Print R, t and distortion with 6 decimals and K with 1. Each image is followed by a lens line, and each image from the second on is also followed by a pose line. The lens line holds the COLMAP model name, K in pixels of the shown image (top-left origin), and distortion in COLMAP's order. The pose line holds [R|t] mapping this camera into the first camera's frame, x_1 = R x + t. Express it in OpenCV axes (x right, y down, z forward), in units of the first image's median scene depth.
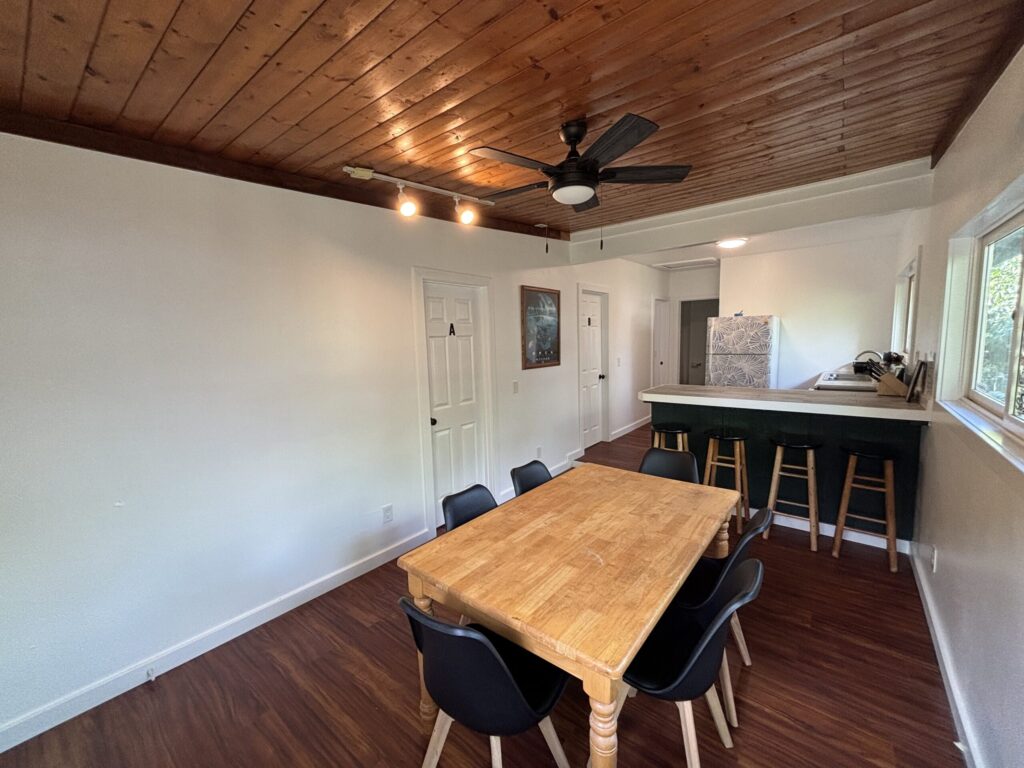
lens RADIAL K [[417.4, 0, 510.0], [0, 417.4, 387.1], [0, 0, 1]] dist [0.000089, -0.000045]
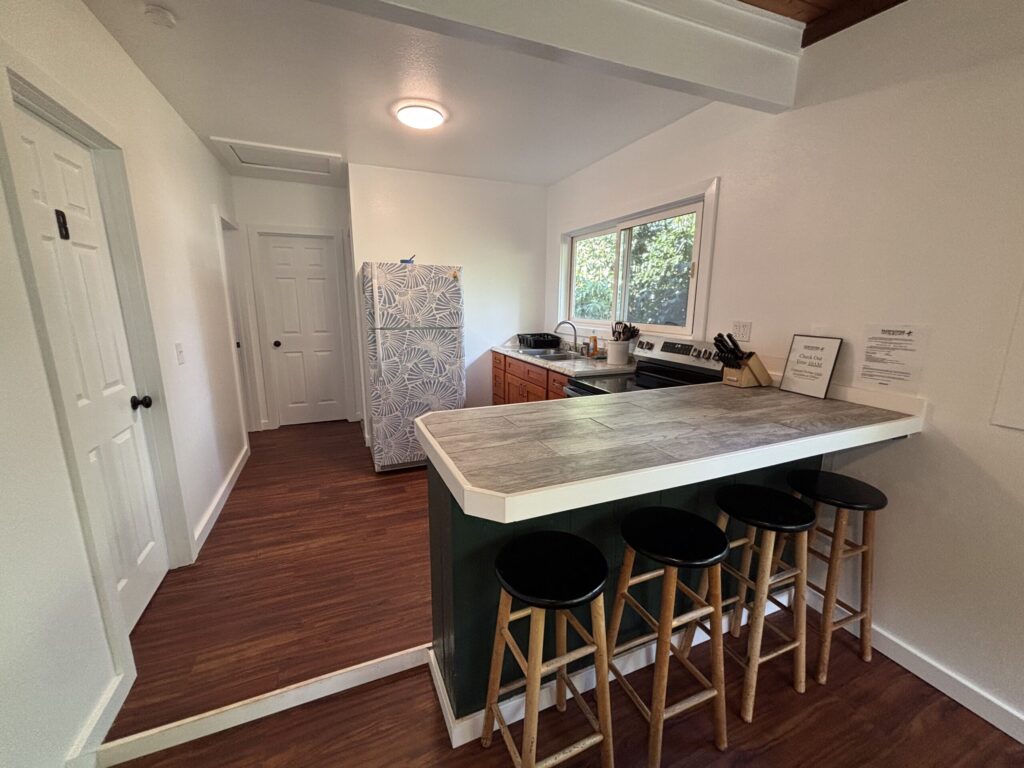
lens RADIAL K [[417.4, 0, 510.0], [0, 417.4, 387.1], [0, 0, 1]] dist [0.000089, -0.000045]
pose [[0.475168, -0.142233, 0.868323, 0.070270], [0.082397, 0.989705, 0.117026, -0.053057], [-0.876029, 0.015941, 0.481995, 0.584362]]
